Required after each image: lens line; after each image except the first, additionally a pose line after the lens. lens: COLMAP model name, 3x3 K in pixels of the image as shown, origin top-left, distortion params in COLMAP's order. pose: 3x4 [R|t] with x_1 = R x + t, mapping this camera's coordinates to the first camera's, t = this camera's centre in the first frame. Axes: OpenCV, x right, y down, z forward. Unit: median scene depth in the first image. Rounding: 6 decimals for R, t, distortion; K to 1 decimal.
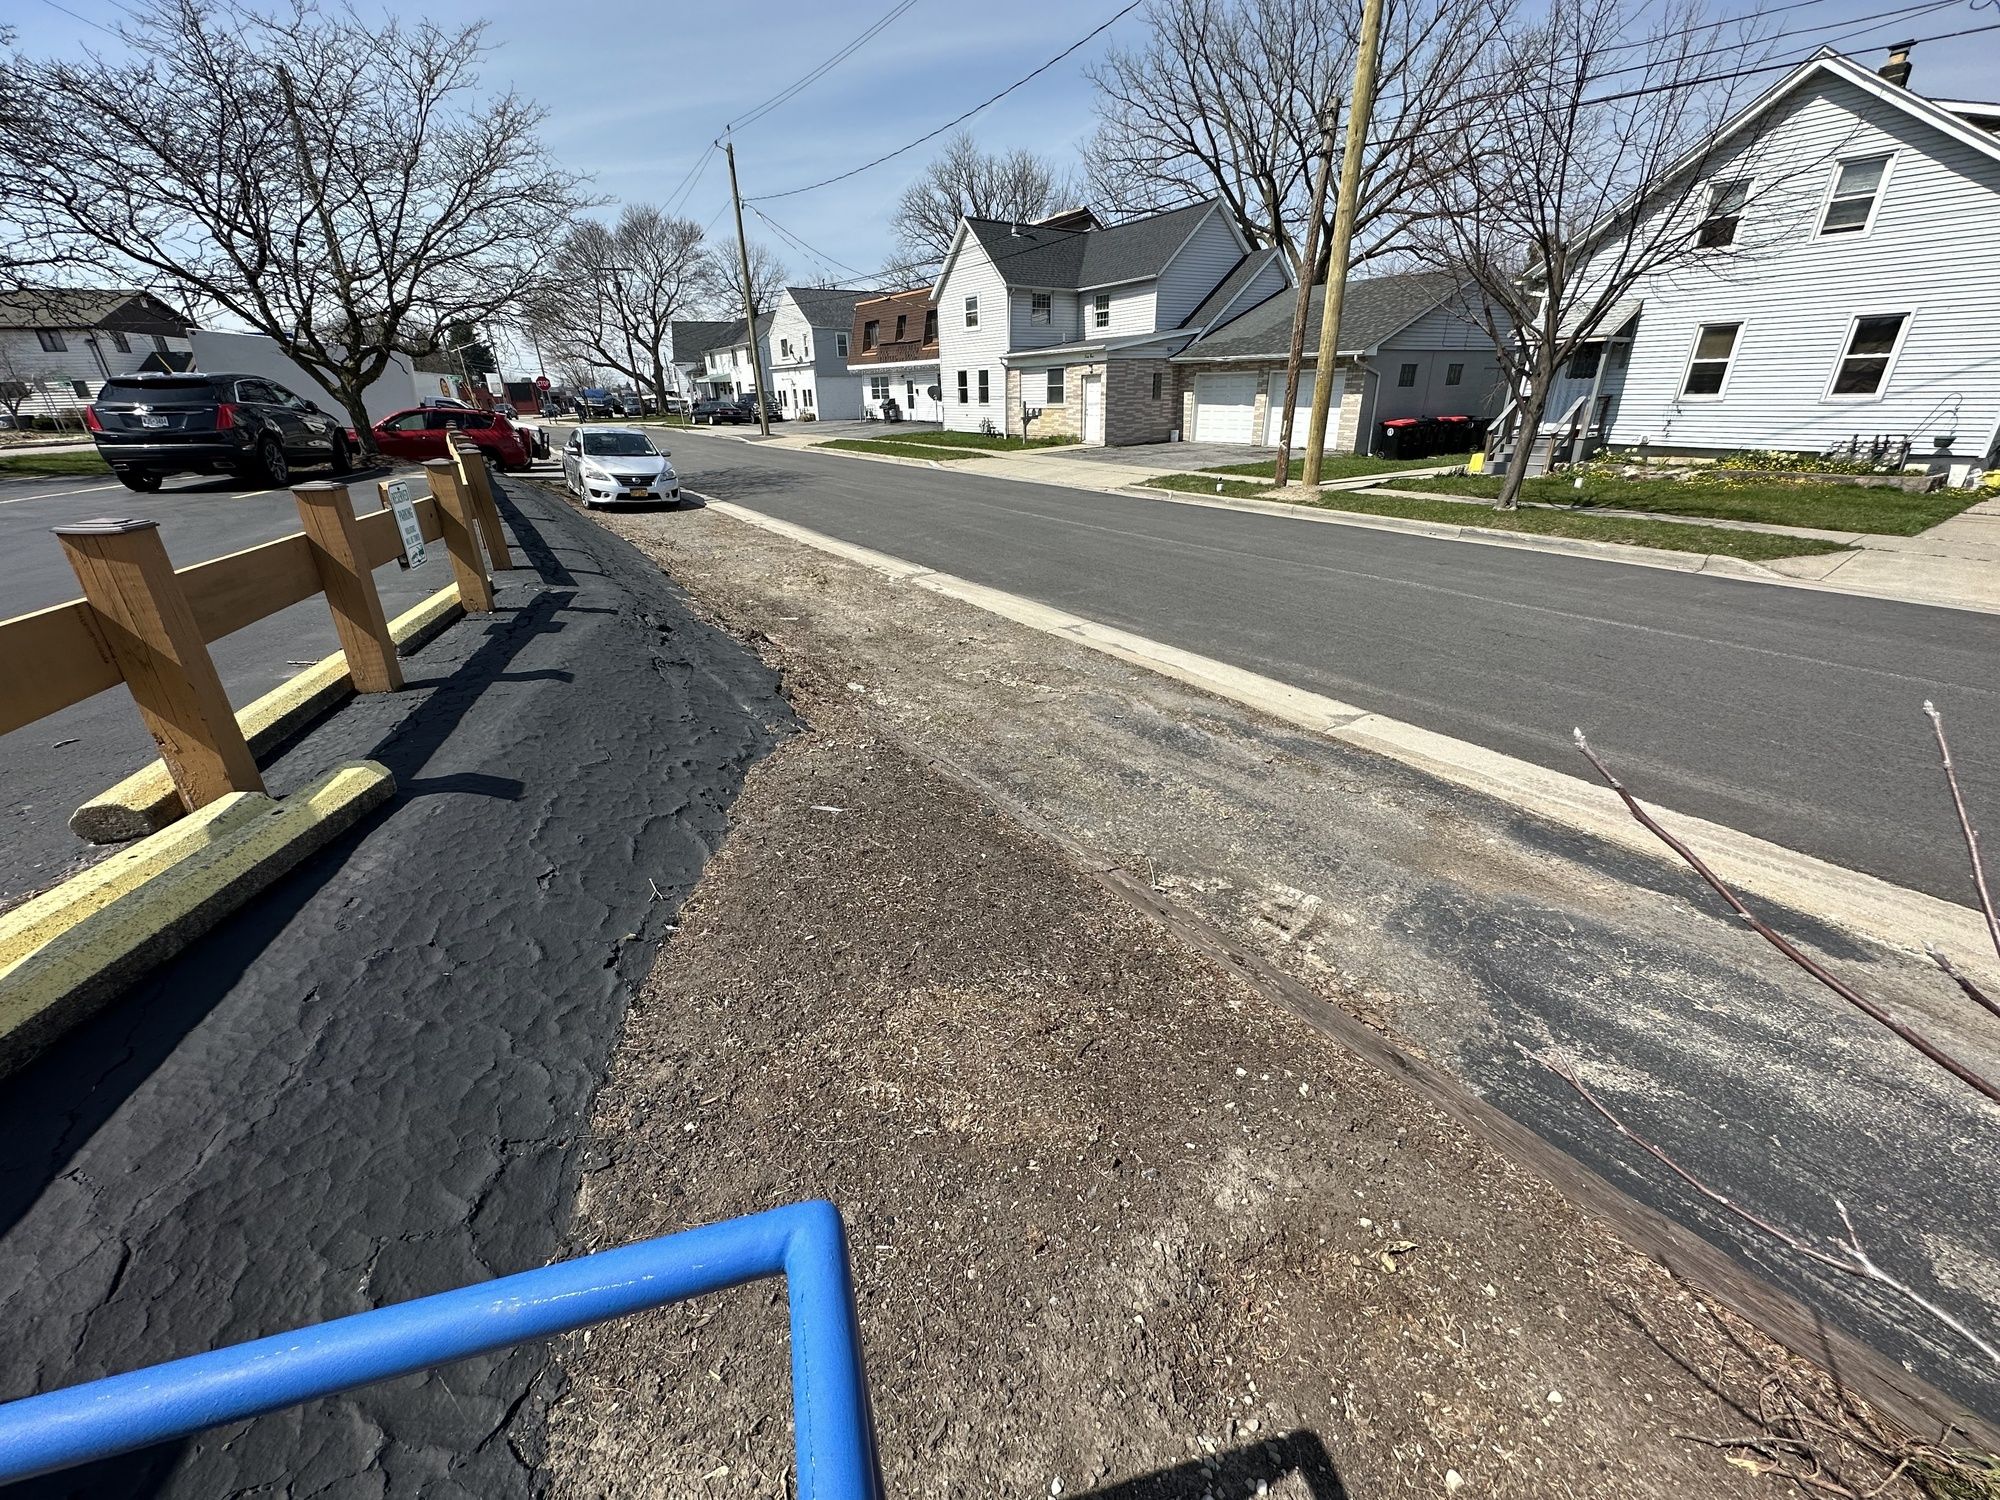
lens RADIAL K [[797.4, 0, 998.9], [0, 797.4, 748.5], [0, 0, 1]] dist [-0.002266, 0.000253]
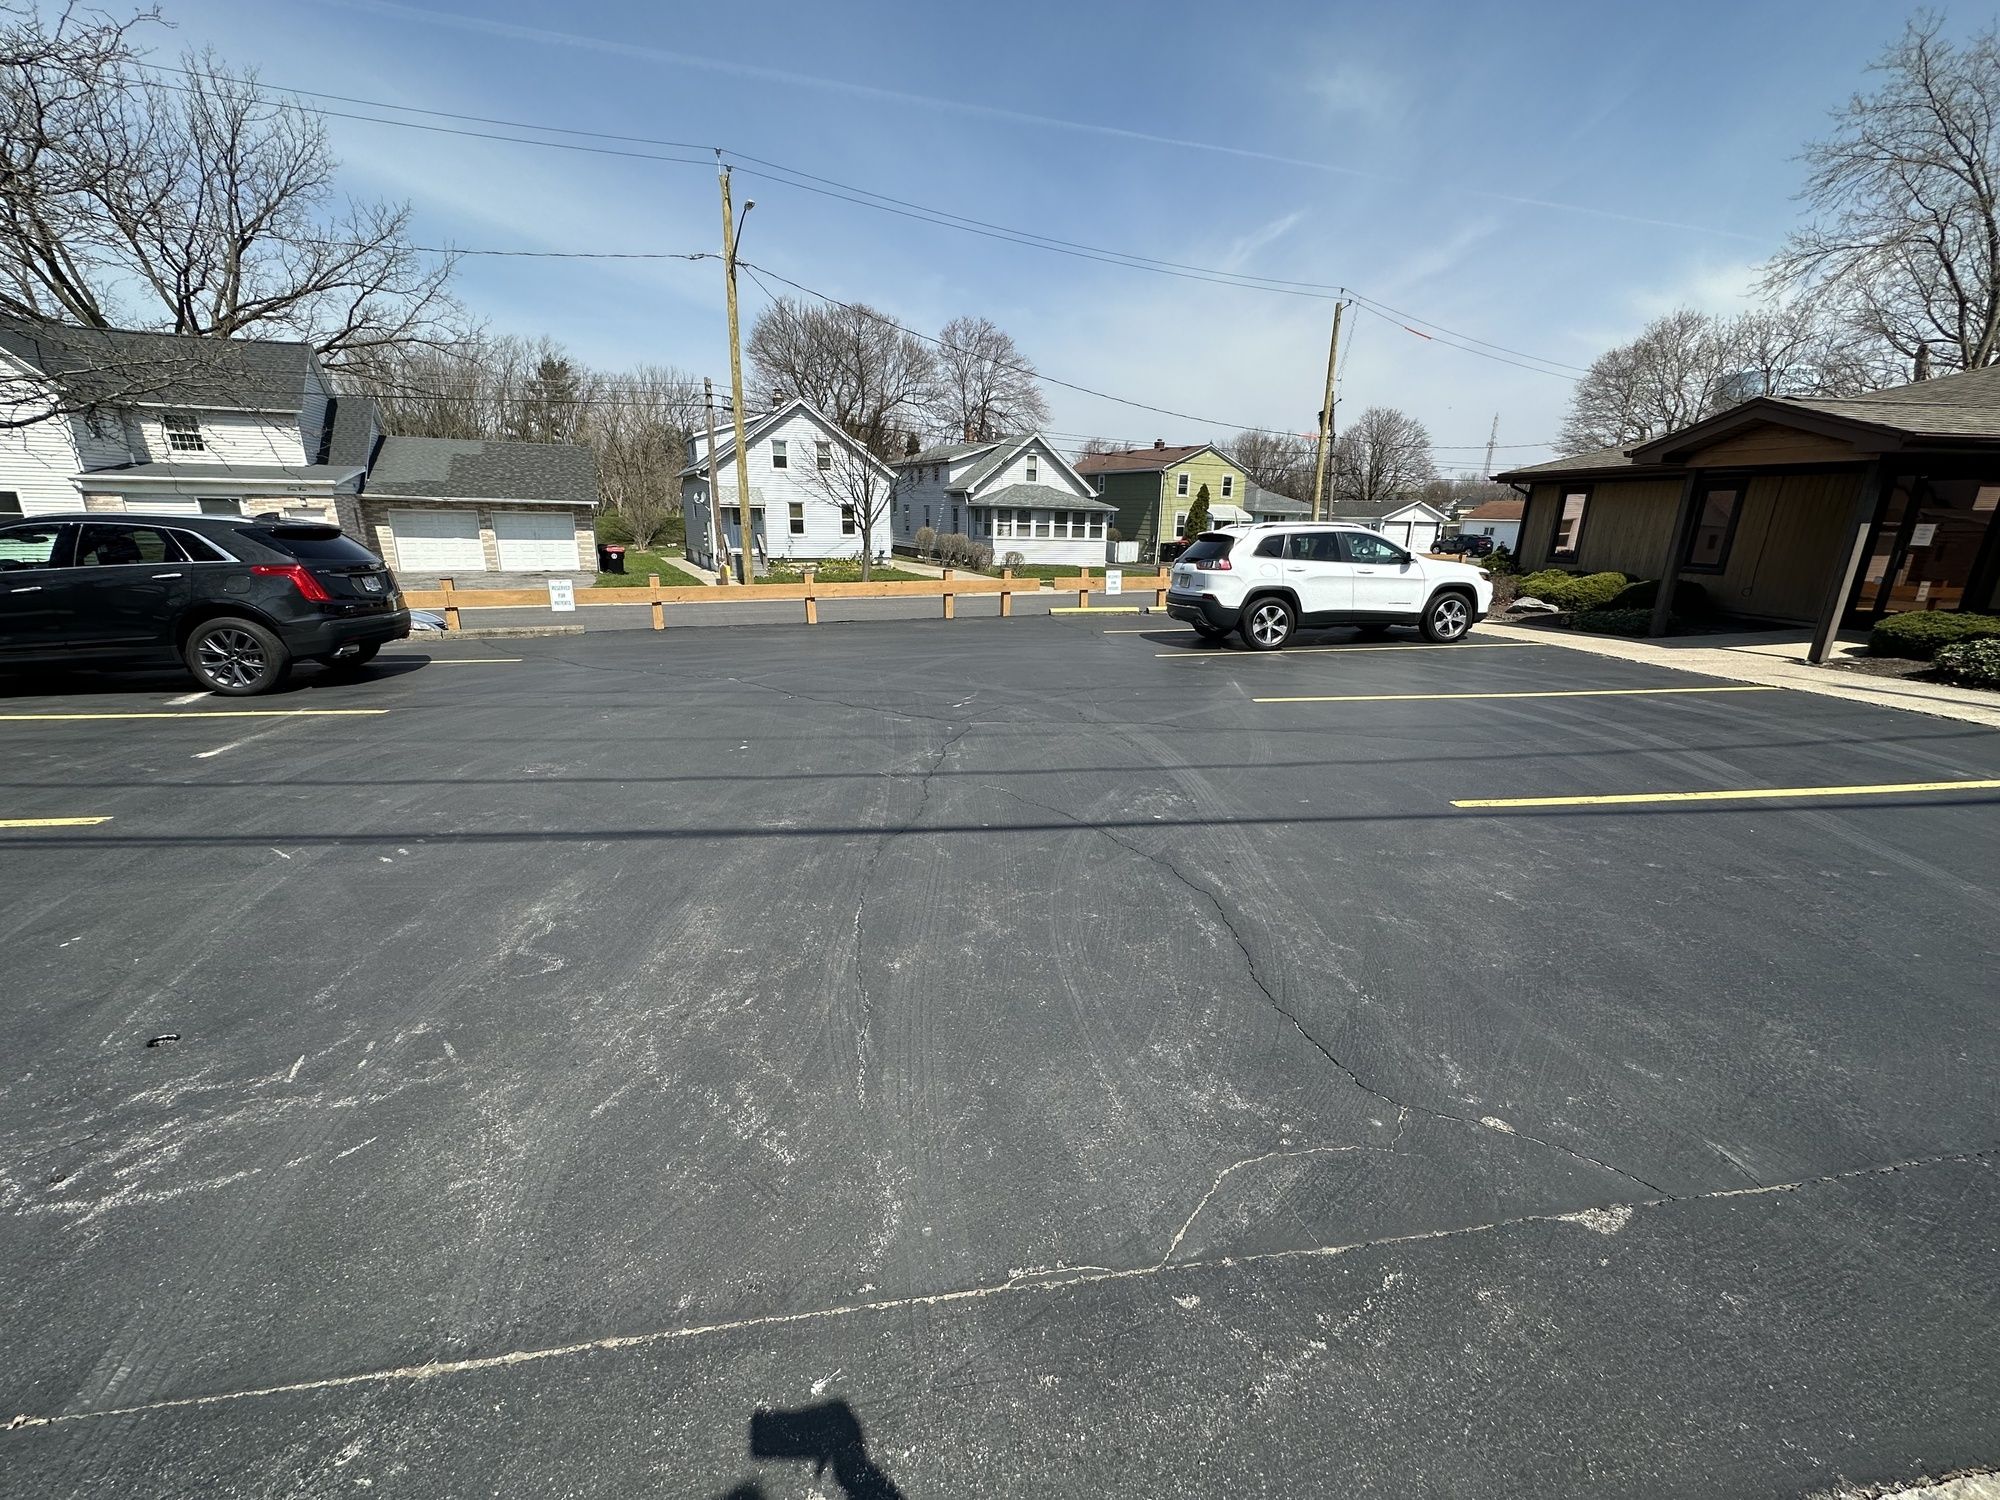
lens RADIAL K [[797.4, 0, 997.1], [0, 797.4, 750.3], [0, 0, 1]] dist [-0.002266, 0.000253]
pose [[0.123870, -0.262315, 0.956999, -0.694966], [0.386663, 0.900955, 0.196905, -0.080258], [-0.913864, 0.345645, 0.213028, 0.152334]]
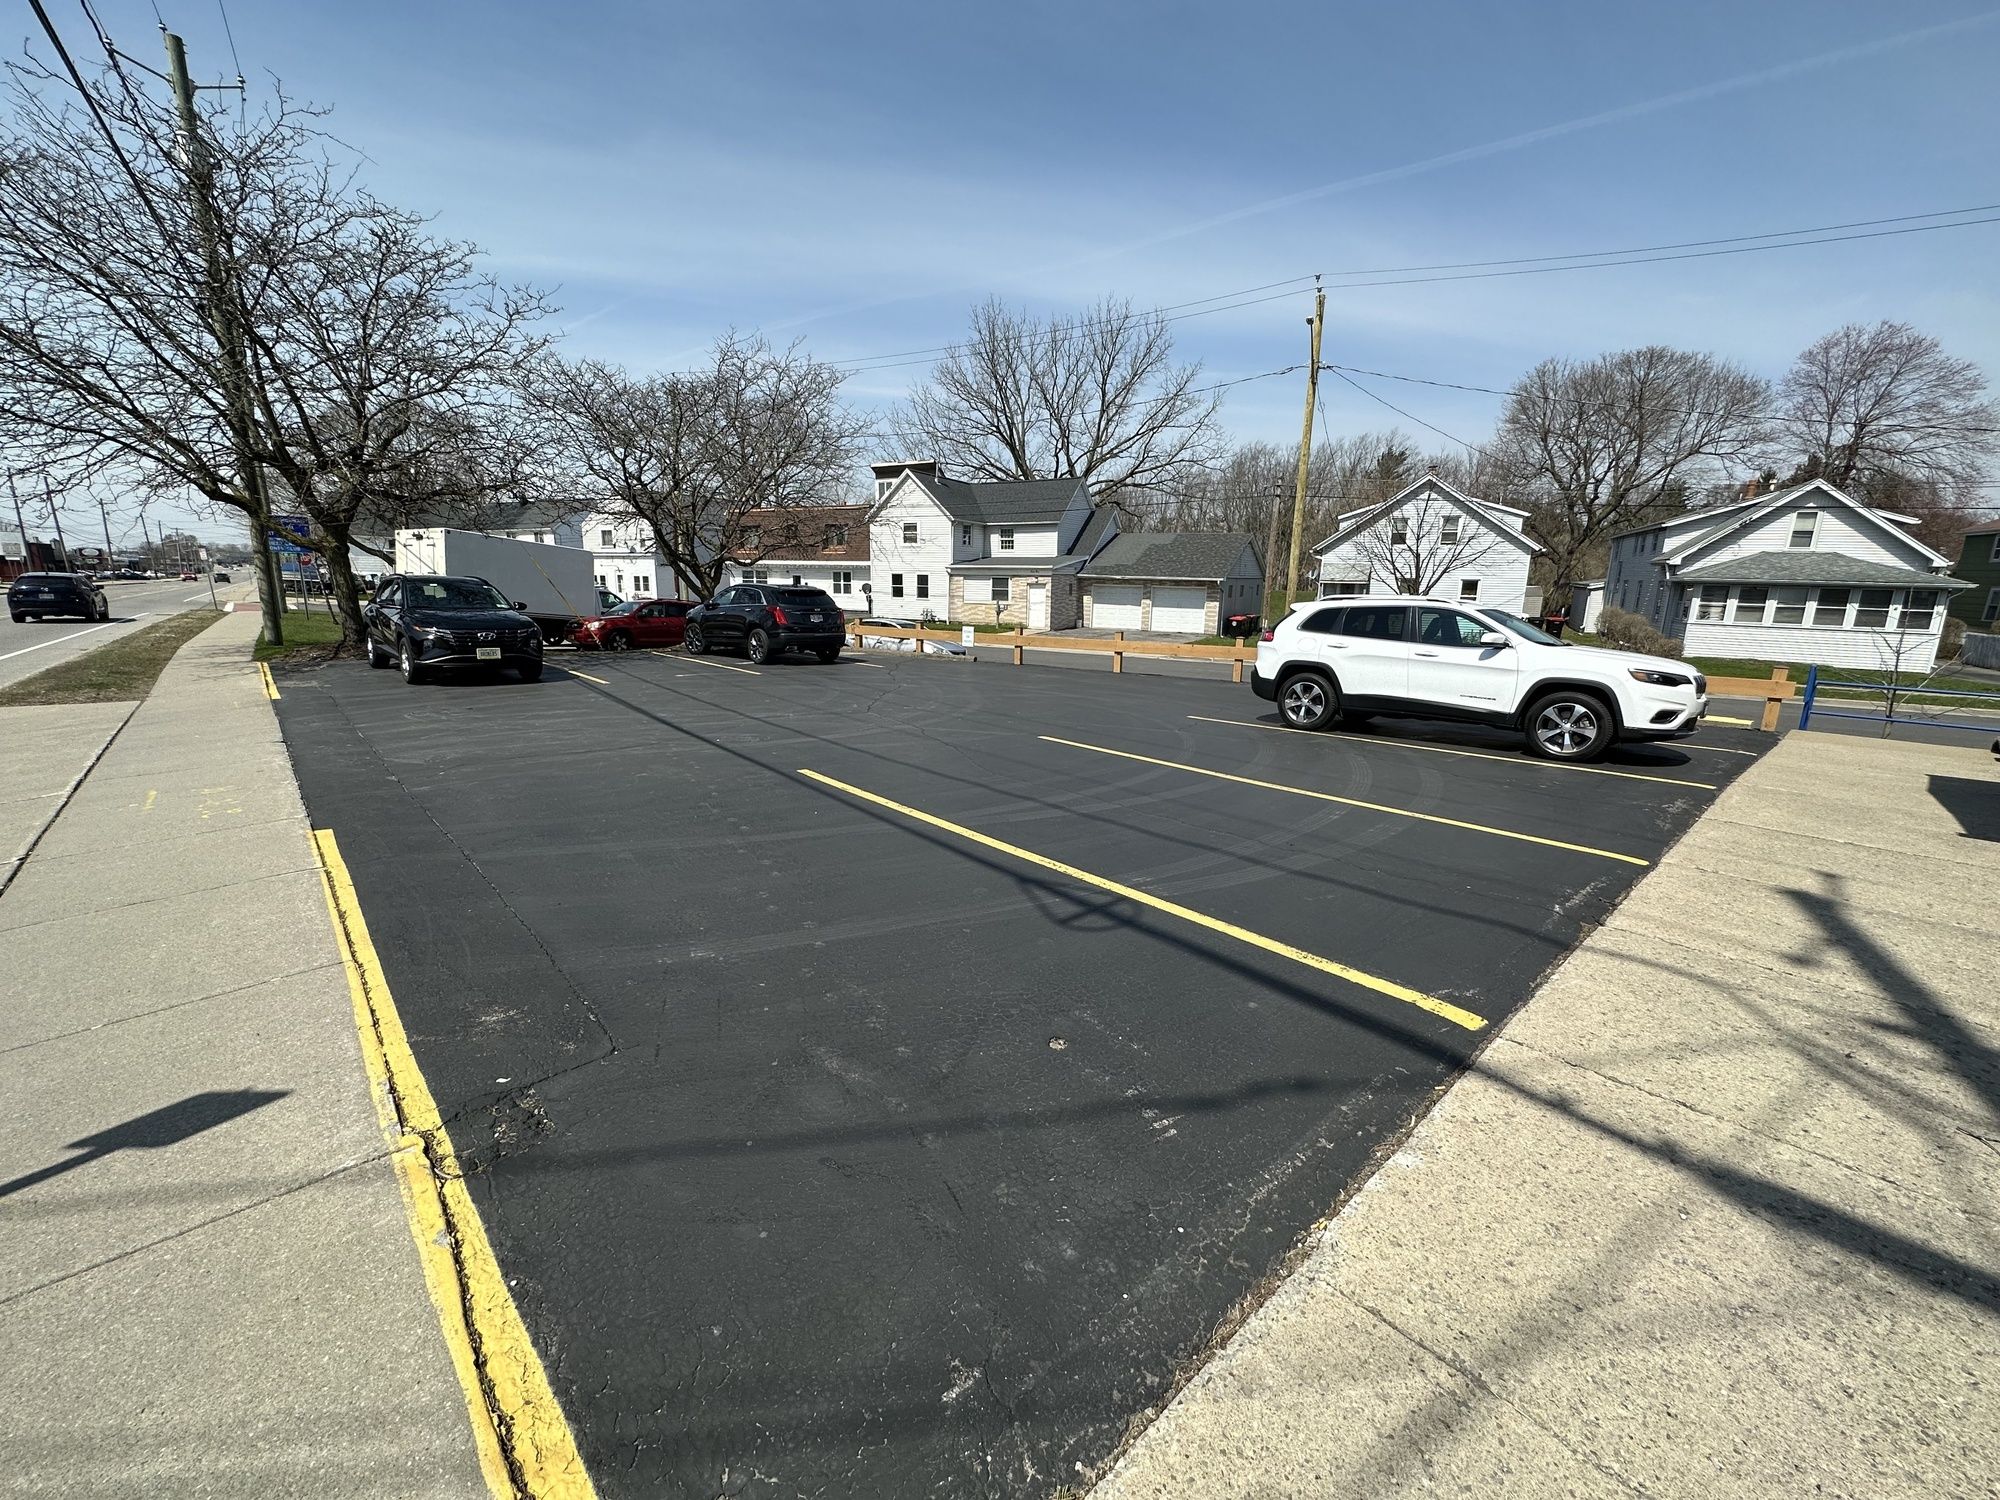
lens RADIAL K [[797.4, 0, 1002.3], [0, 797.4, 750.4], [0, 0, 1]] dist [-0.002266, 0.000253]
pose [[0.882624, -0.067862, 0.465156, -0.585502], [0.161411, 0.973113, -0.164307, 0.046634], [-0.441499, 0.220102, 0.869847, -0.146458]]
